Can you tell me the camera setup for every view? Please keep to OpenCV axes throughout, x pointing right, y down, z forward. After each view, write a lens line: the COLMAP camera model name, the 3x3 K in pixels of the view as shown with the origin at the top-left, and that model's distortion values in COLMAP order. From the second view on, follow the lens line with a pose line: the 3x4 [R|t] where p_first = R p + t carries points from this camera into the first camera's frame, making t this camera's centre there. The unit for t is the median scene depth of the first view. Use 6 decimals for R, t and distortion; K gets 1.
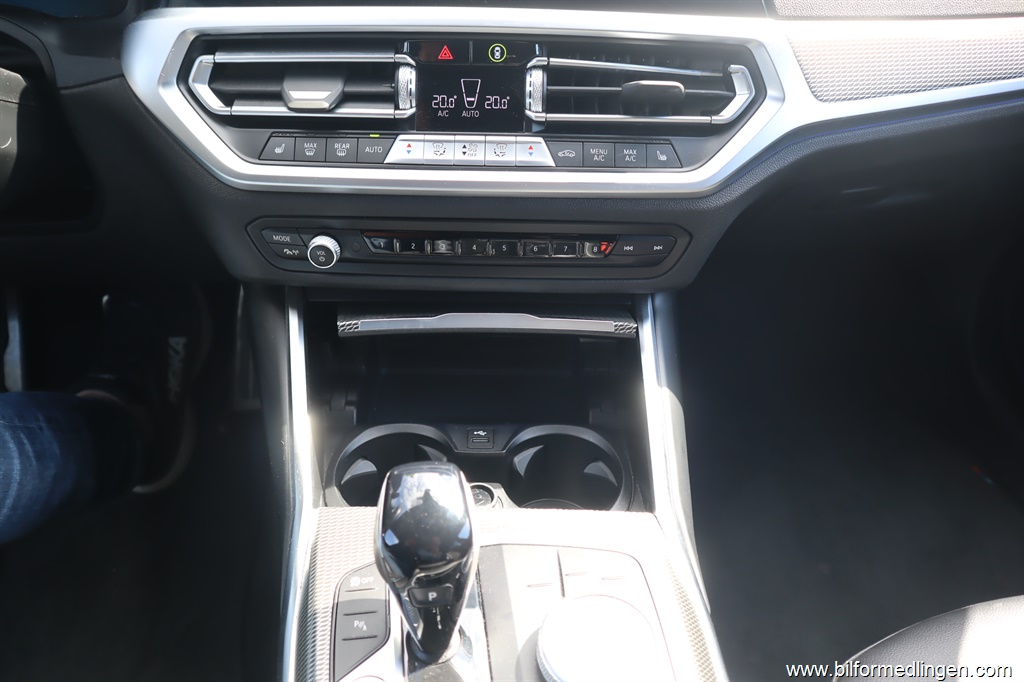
lens RADIAL K [[707.8, 0, 512.0], [0, 707.8, 341.0], [0, 0, 1]] dist [-0.129480, 0.081259]
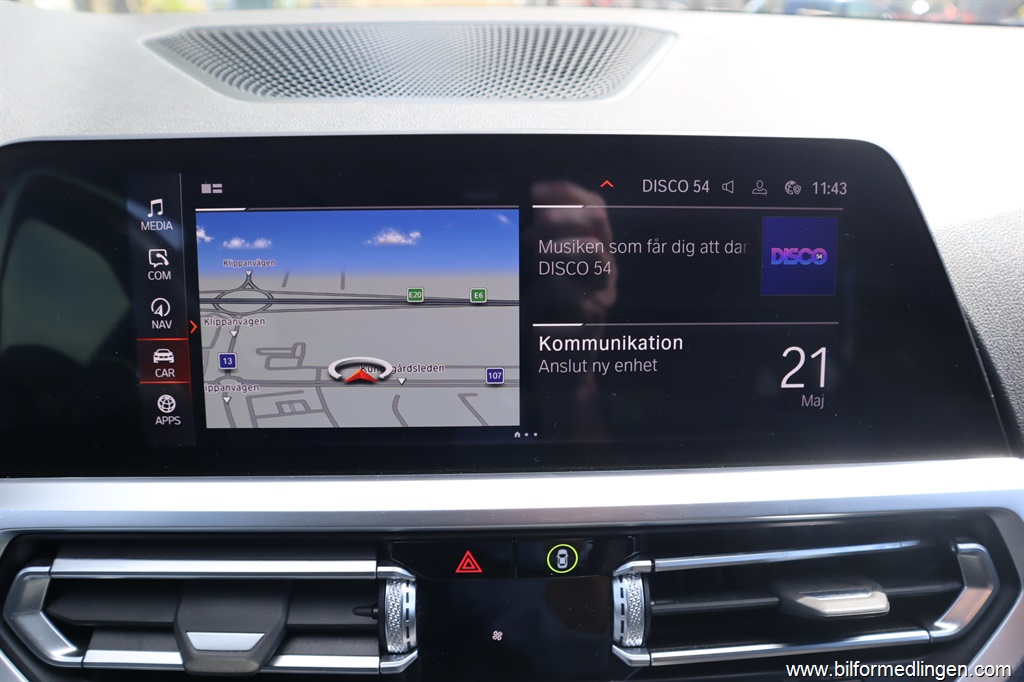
lens RADIAL K [[707.8, 0, 512.0], [0, 707.8, 341.0], [0, 0, 1]] dist [-0.129480, 0.081259]
pose [[0.998896, -0.033387, 0.033041, -0.072985], [0.037381, 0.990971, -0.128762, -0.510199], [-0.028443, 0.129855, 0.991125, 0.417955]]
